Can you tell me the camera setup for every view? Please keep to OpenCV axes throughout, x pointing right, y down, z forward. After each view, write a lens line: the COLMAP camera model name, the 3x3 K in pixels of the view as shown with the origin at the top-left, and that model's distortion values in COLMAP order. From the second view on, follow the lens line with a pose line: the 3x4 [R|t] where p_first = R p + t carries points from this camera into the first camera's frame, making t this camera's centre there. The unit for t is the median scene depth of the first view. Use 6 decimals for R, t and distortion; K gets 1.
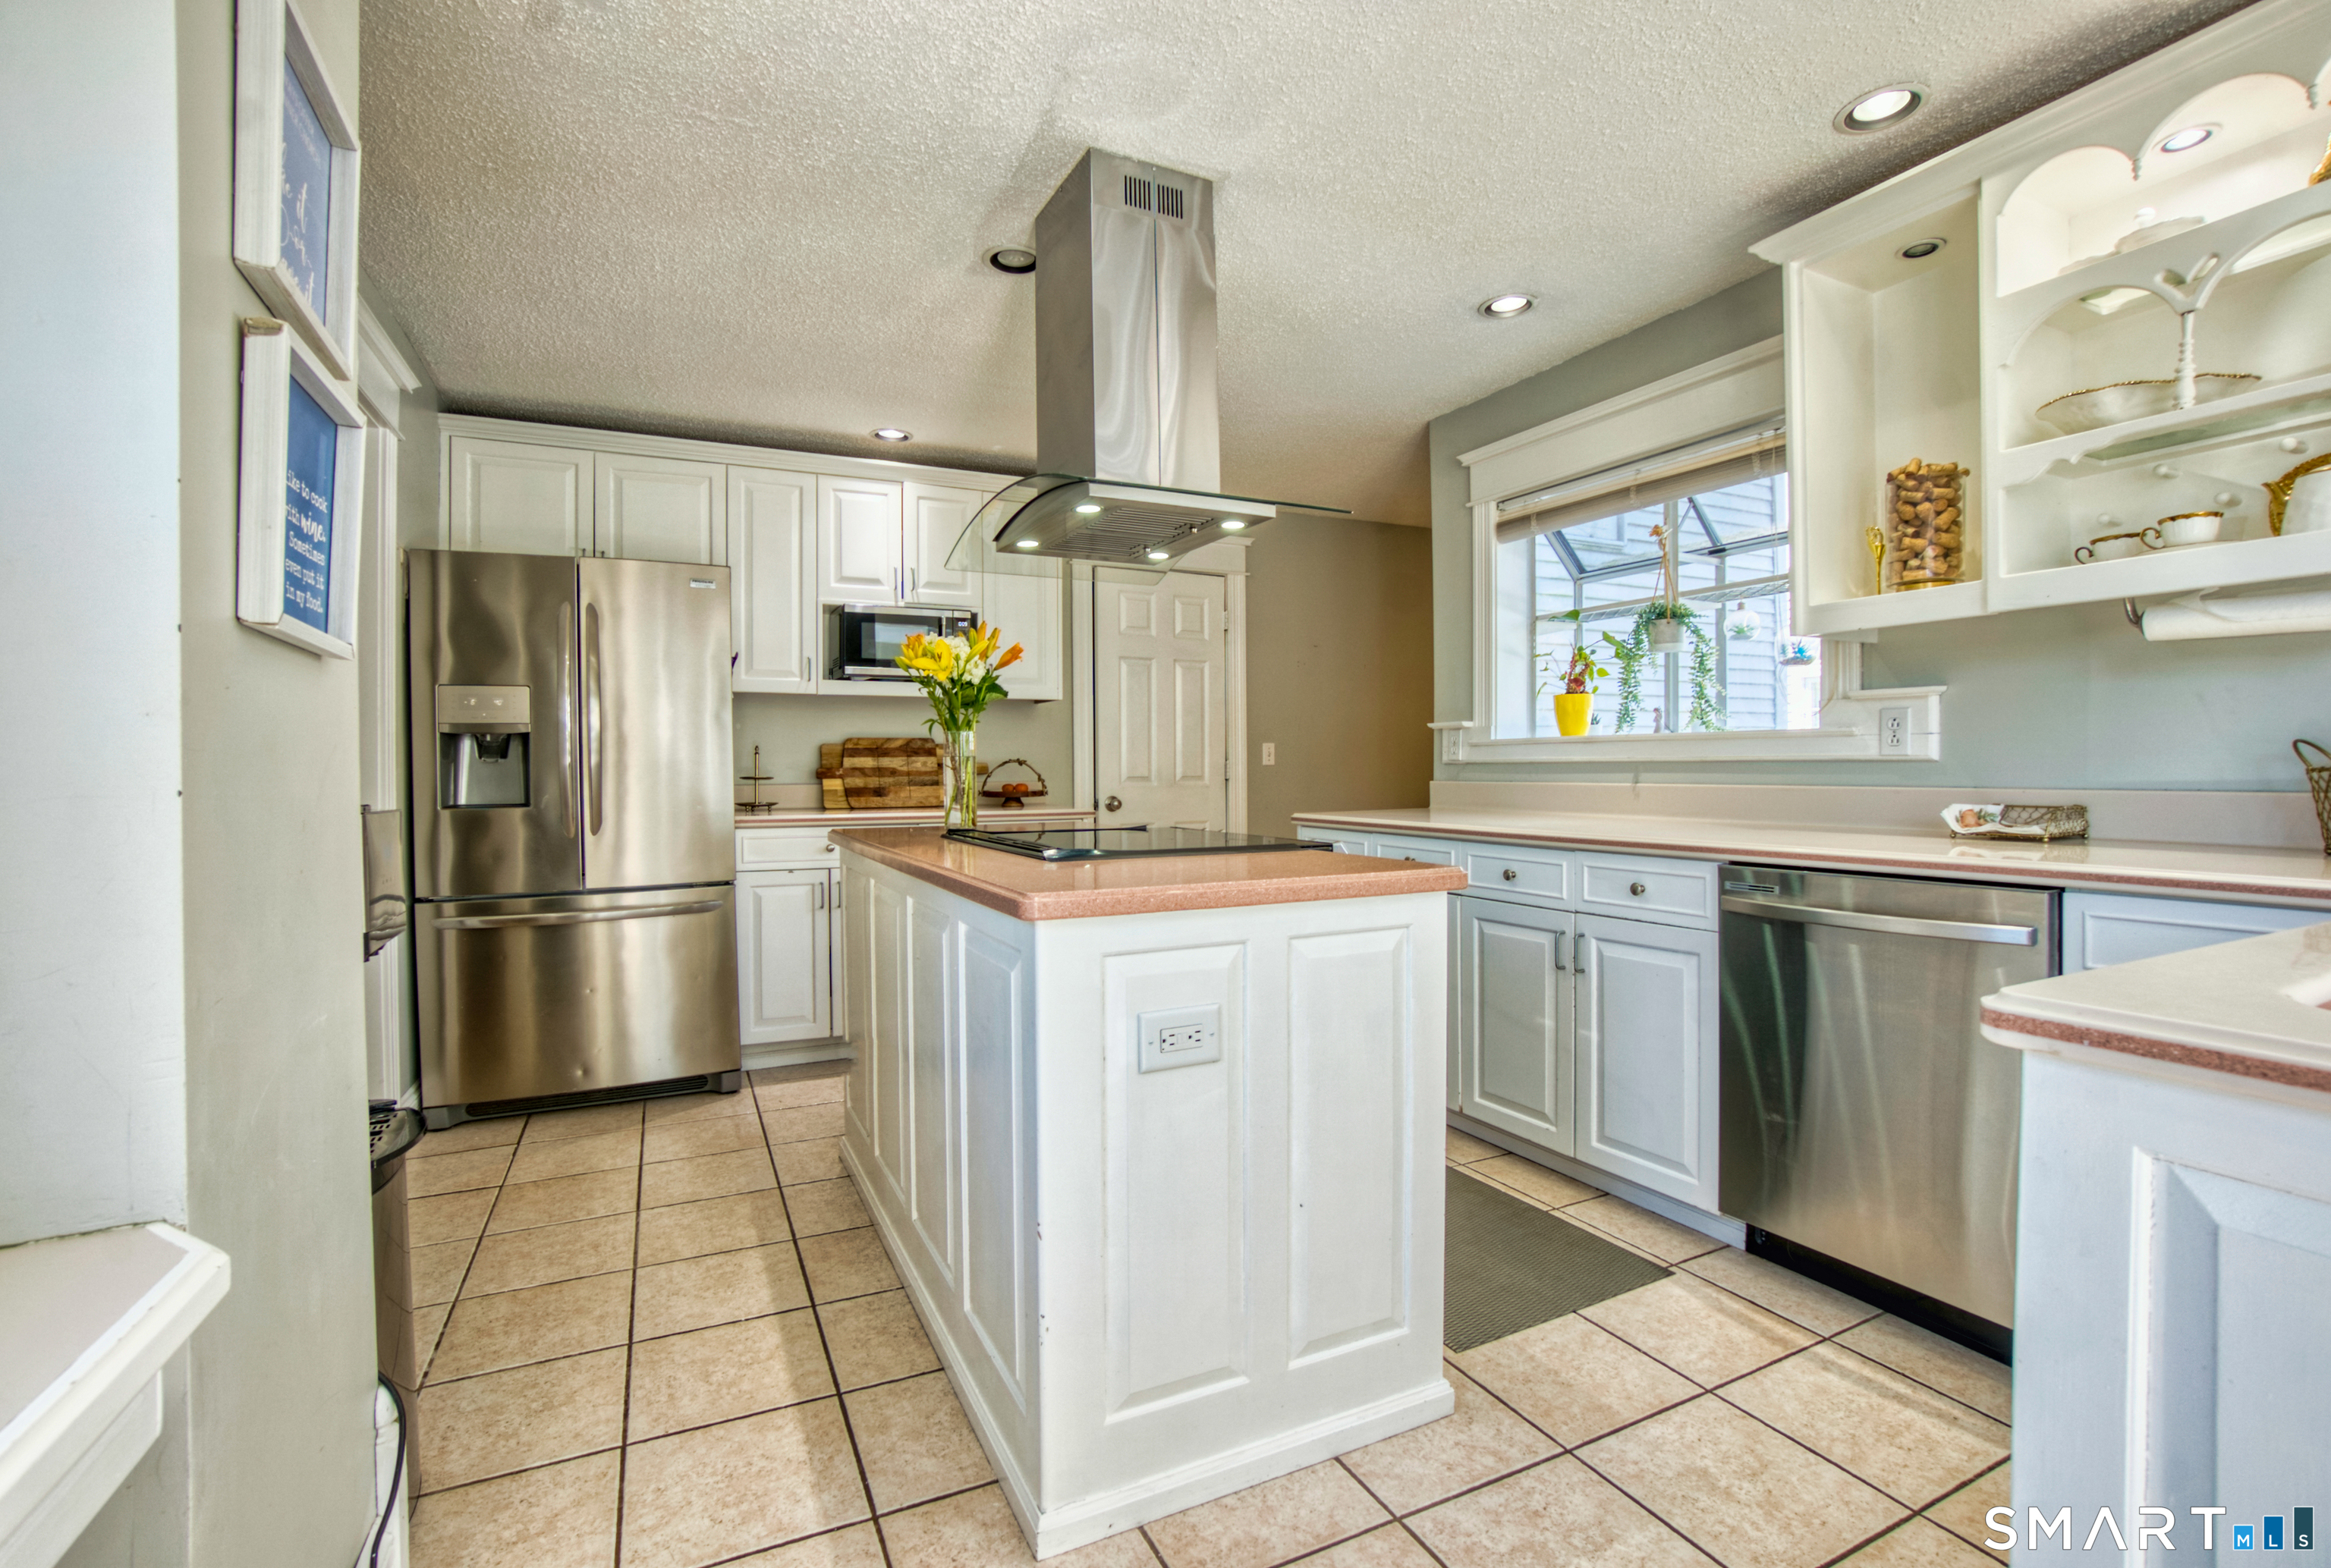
lens RADIAL K [[1043.3, 0, 1170.2], [0, 1043.3, 741.4], [0, 0, 1]] dist [-0.059828, 0.019508]
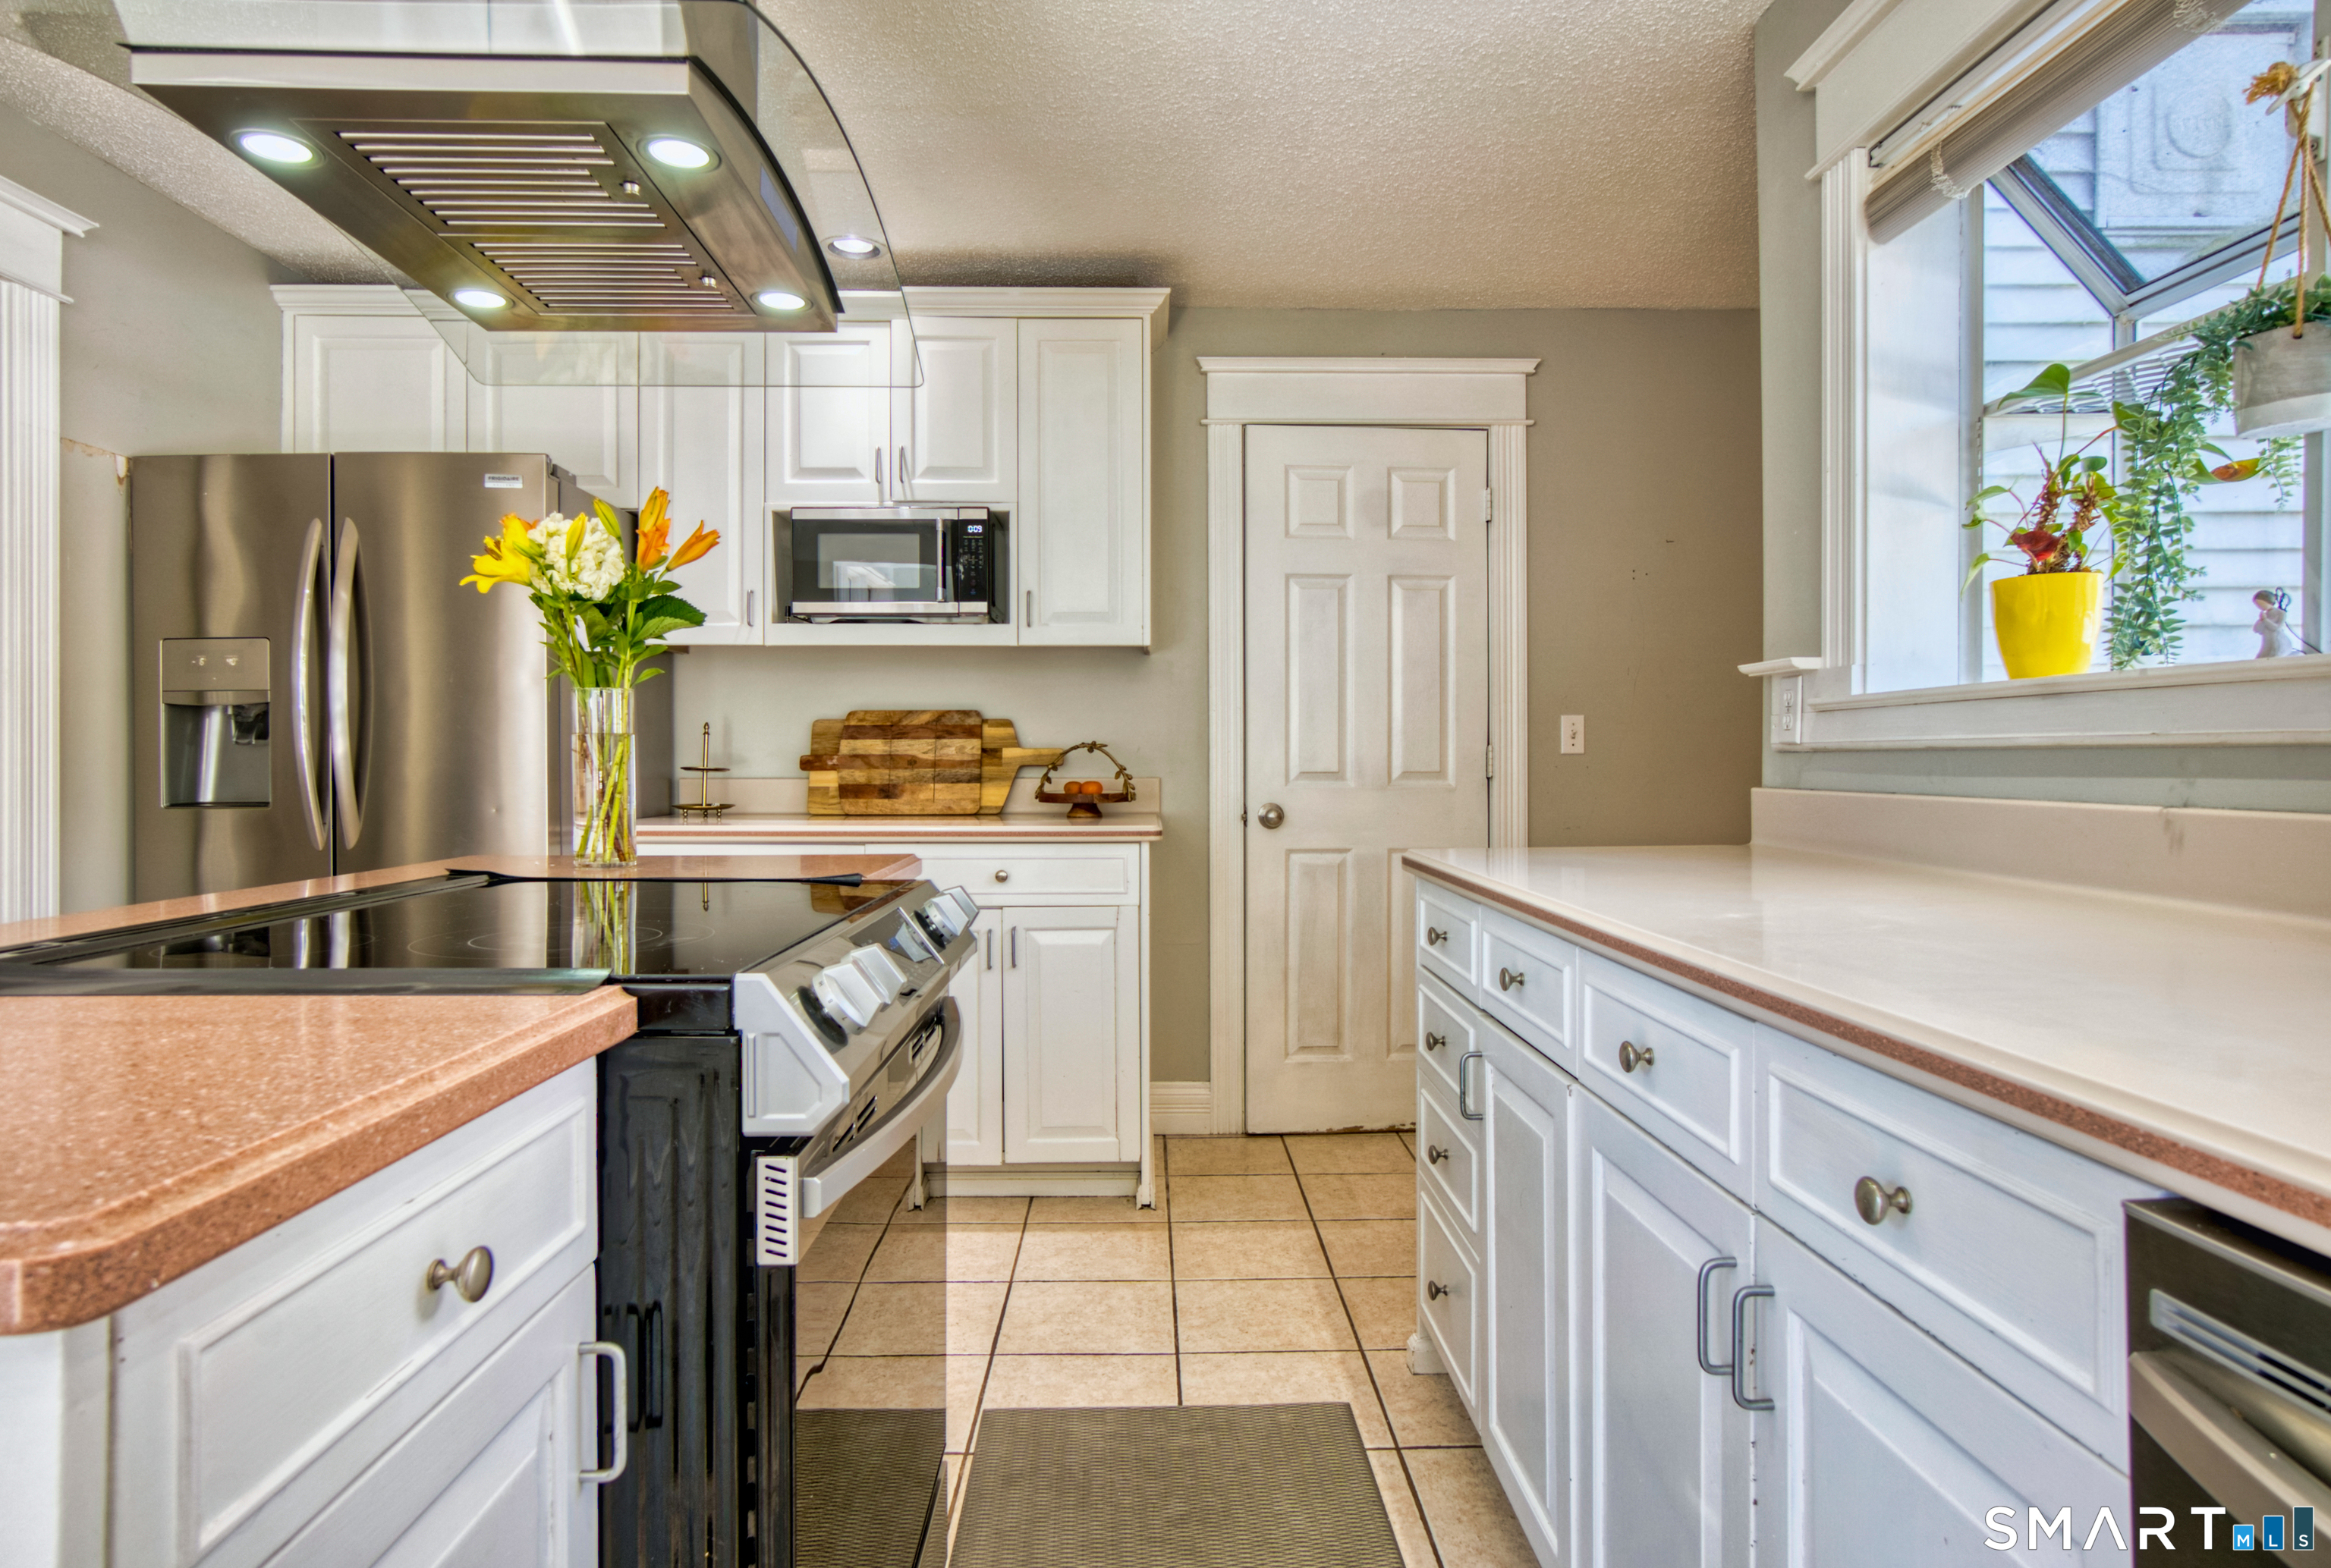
lens RADIAL K [[1284.0, 0, 1169.2], [0, 1284.0, 725.1], [0, 0, 1]] dist [-0.029734, 0.021594]
pose [[0.907847, -0.005150, -0.419270, 0.235747], [0.005125, 0.999986, -0.001186, 0.008416], [0.419270, -0.001072, 0.907861, 0.339843]]
